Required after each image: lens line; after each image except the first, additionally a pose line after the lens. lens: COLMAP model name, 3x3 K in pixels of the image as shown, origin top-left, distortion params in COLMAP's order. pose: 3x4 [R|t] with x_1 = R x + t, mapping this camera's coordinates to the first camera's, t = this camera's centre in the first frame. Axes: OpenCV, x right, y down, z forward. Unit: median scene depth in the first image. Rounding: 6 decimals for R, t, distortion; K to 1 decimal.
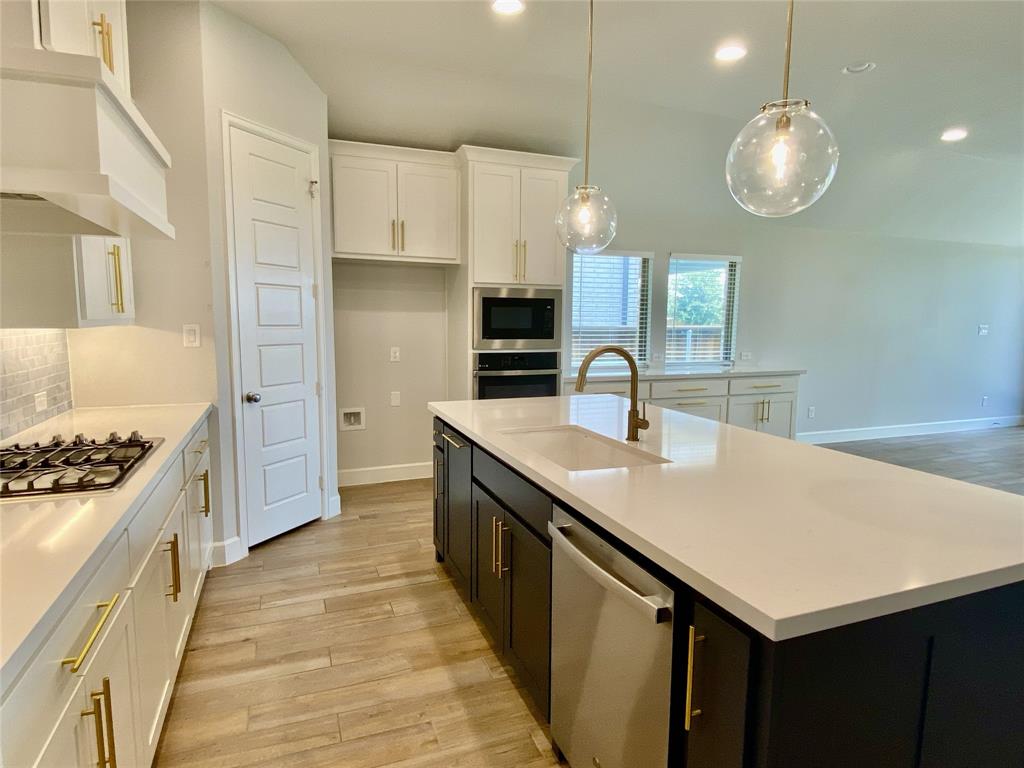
lens RADIAL K [[600.0, 0, 516.9], [0, 600.0, 387.5], [0, 0, 1]] dist [0.004087, -0.006420]
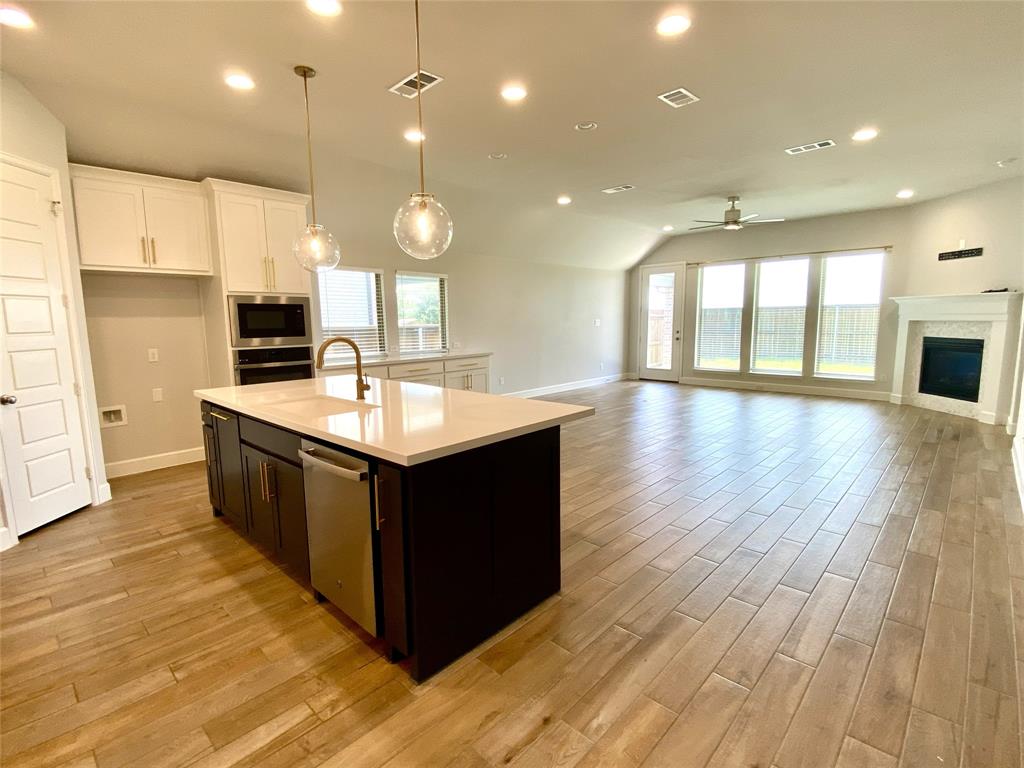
lens RADIAL K [[495.5, 0, 521.5], [0, 495.5, 385.9], [0, 0, 1]] dist [0.005422, -0.015084]
pose [[0.897497, -0.078958, 0.433894, 0.013300], [0.071322, 0.996878, 0.033880, 0.027307], [-0.435215, 0.000539, 0.900326, -0.196577]]
